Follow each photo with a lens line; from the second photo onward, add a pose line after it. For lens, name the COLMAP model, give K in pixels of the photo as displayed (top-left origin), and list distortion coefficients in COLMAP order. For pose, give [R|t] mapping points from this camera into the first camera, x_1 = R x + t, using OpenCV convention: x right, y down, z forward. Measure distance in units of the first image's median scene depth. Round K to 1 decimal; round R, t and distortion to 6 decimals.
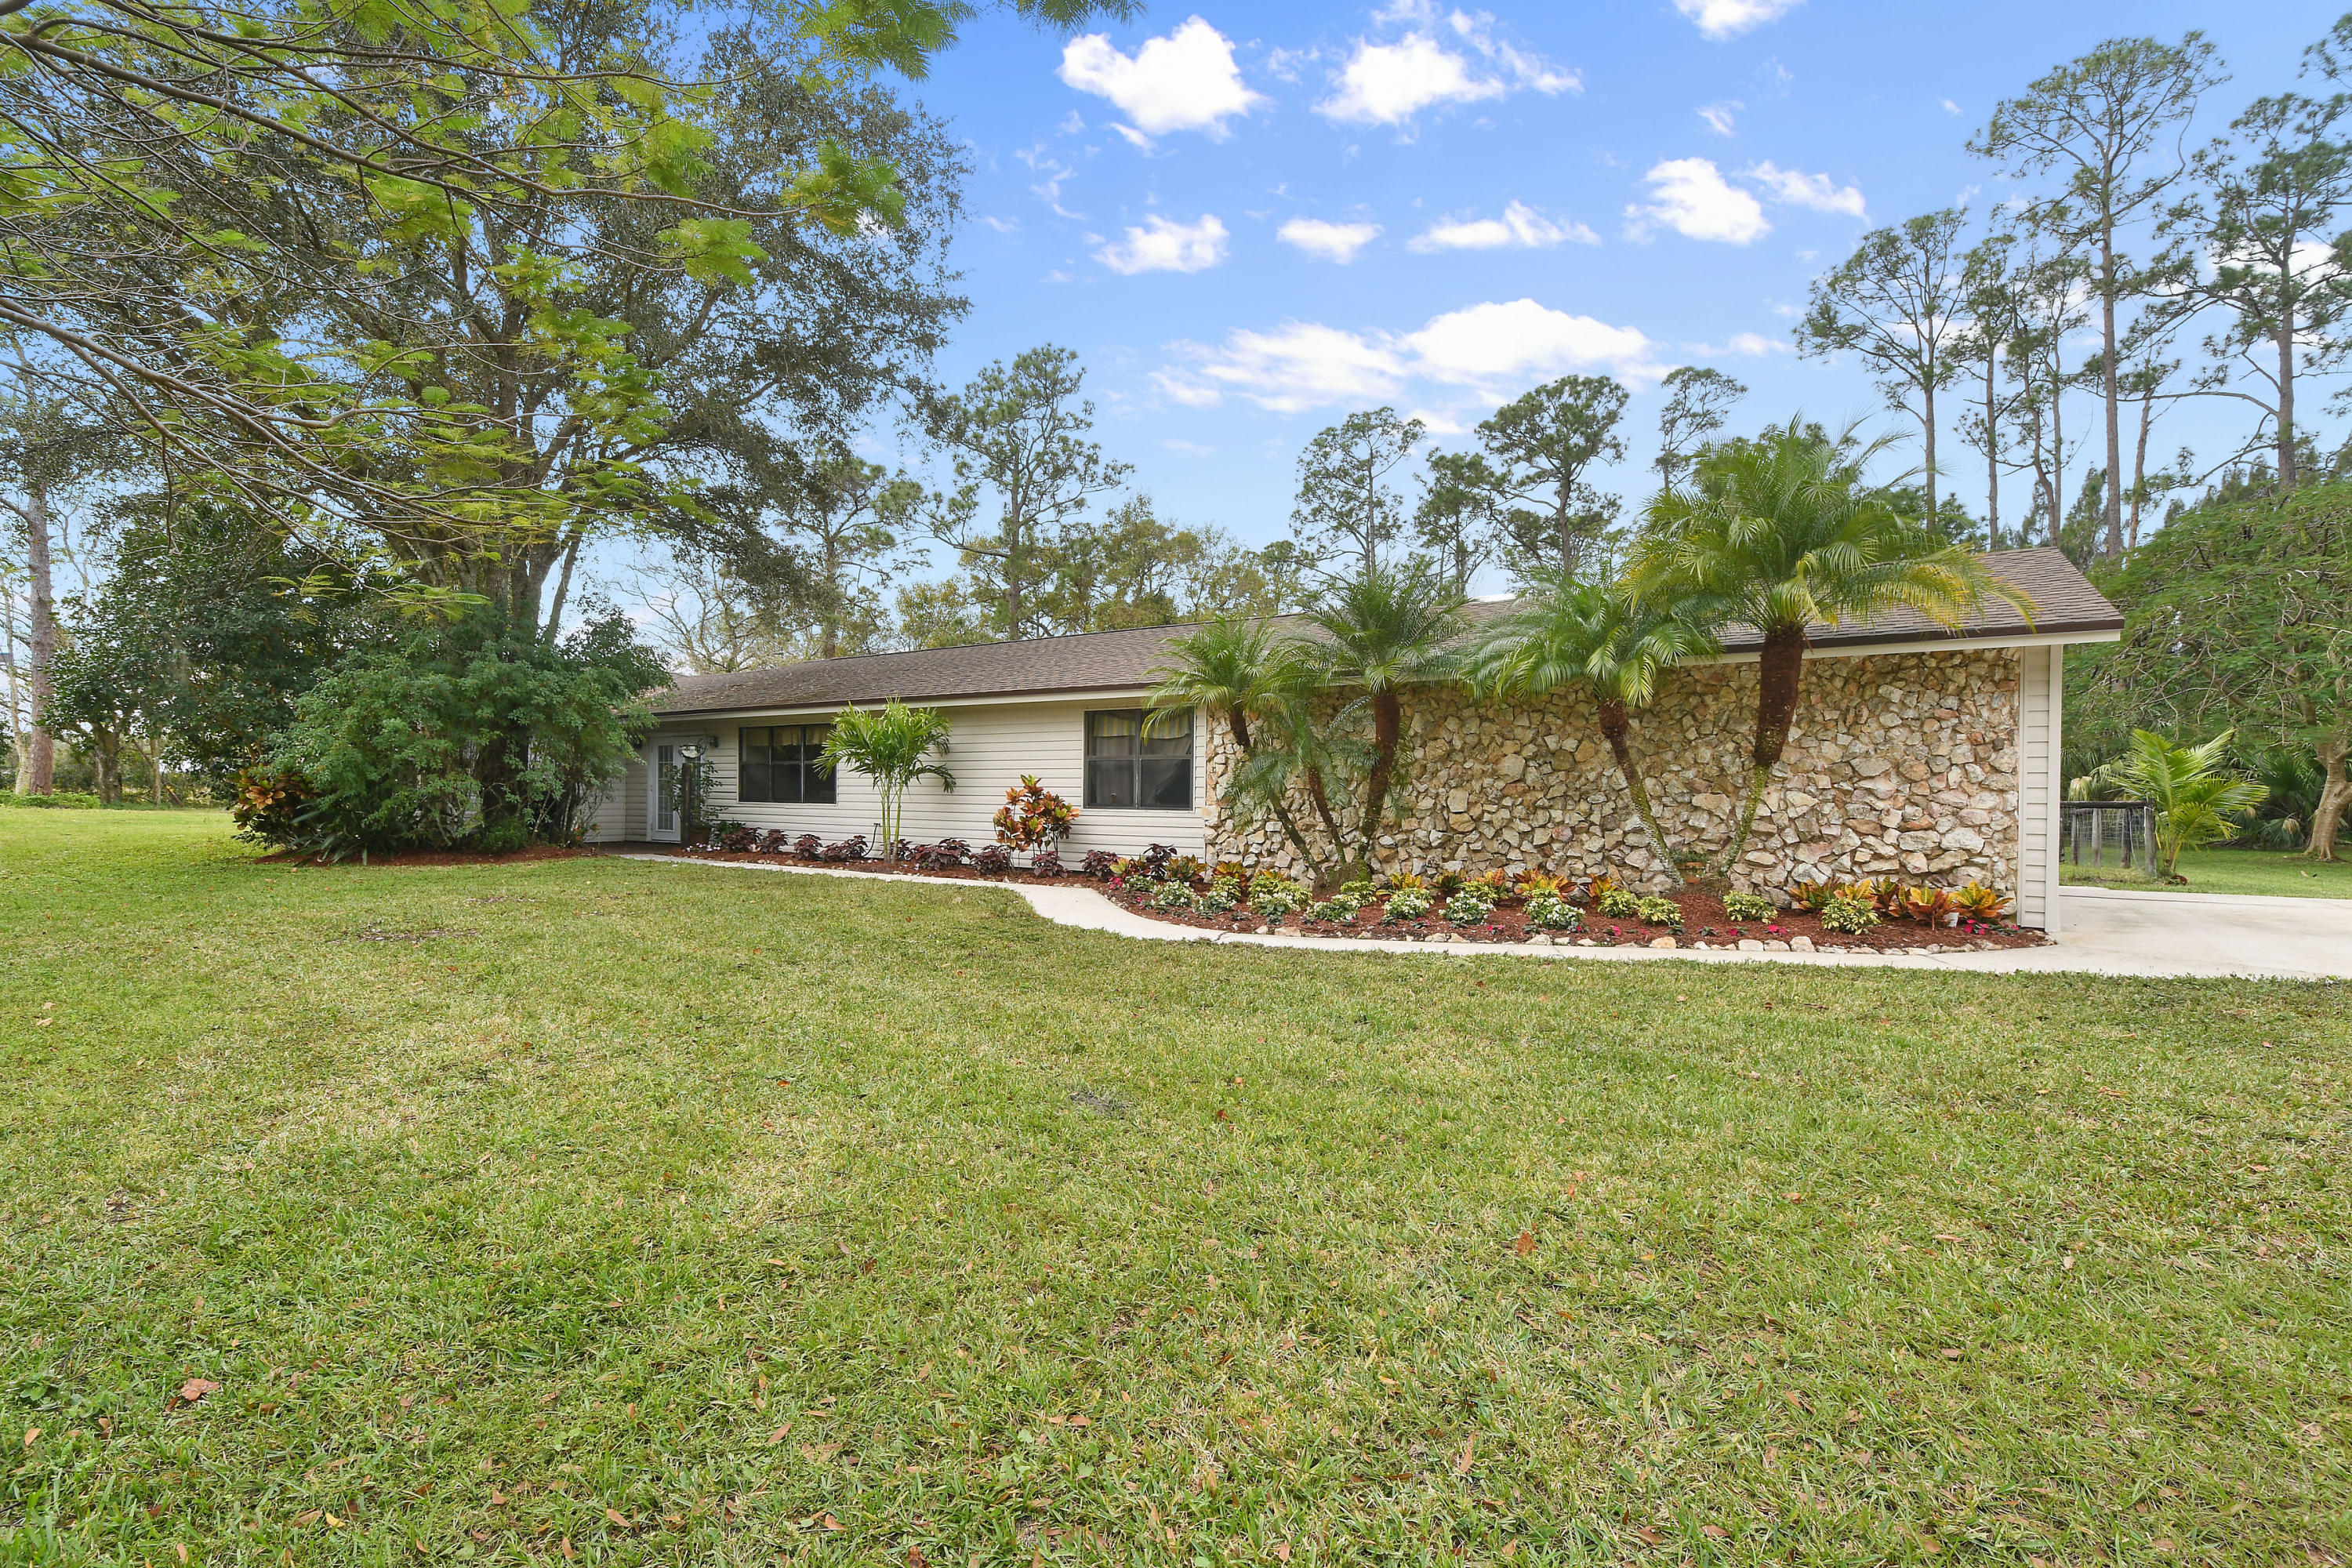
lens RADIAL K [[1051.4, 0, 1167.5], [0, 1051.4, 805.2], [0, 0, 1]] dist [0.020956, -0.022826]
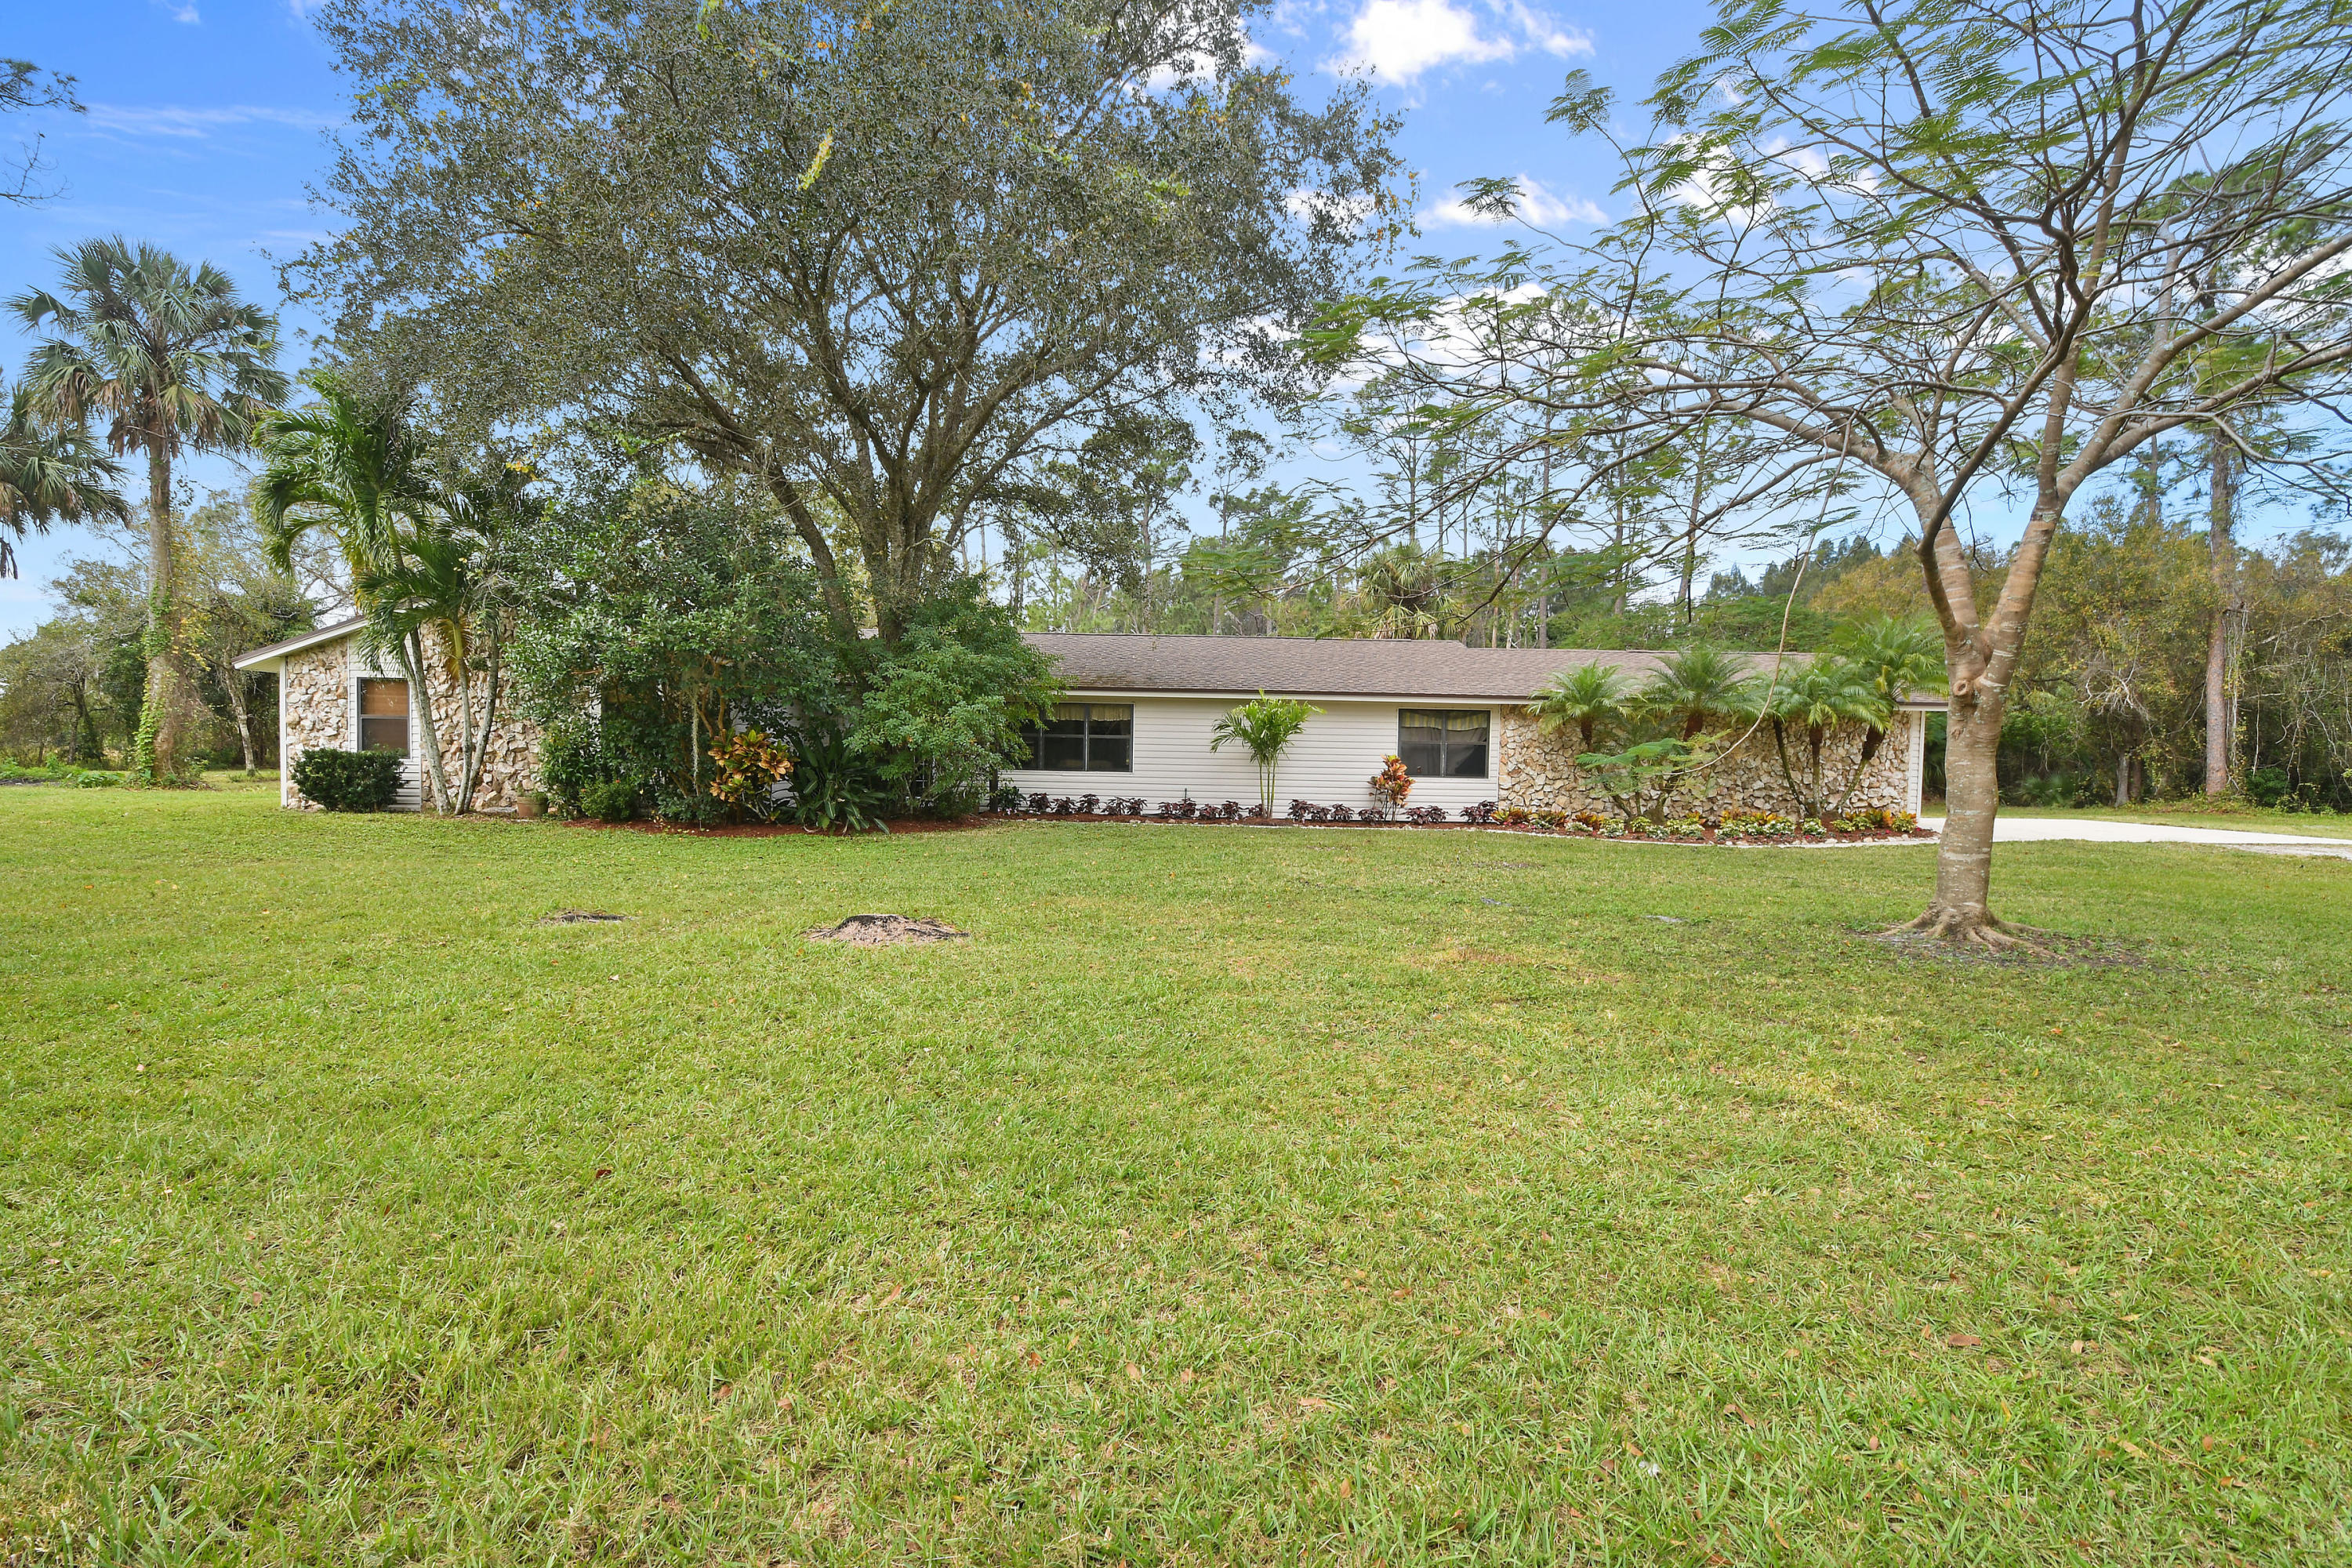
lens RADIAL K [[1051.4, 0, 1167.5], [0, 1051.4, 805.2], [0, 0, 1]] dist [0.020956, -0.022826]
pose [[0.818730, -0.012444, 0.574043, -0.878214], [-0.005671, 0.999541, 0.029756, 0.000775], [-0.574150, -0.027618, 0.818284, 0.014336]]
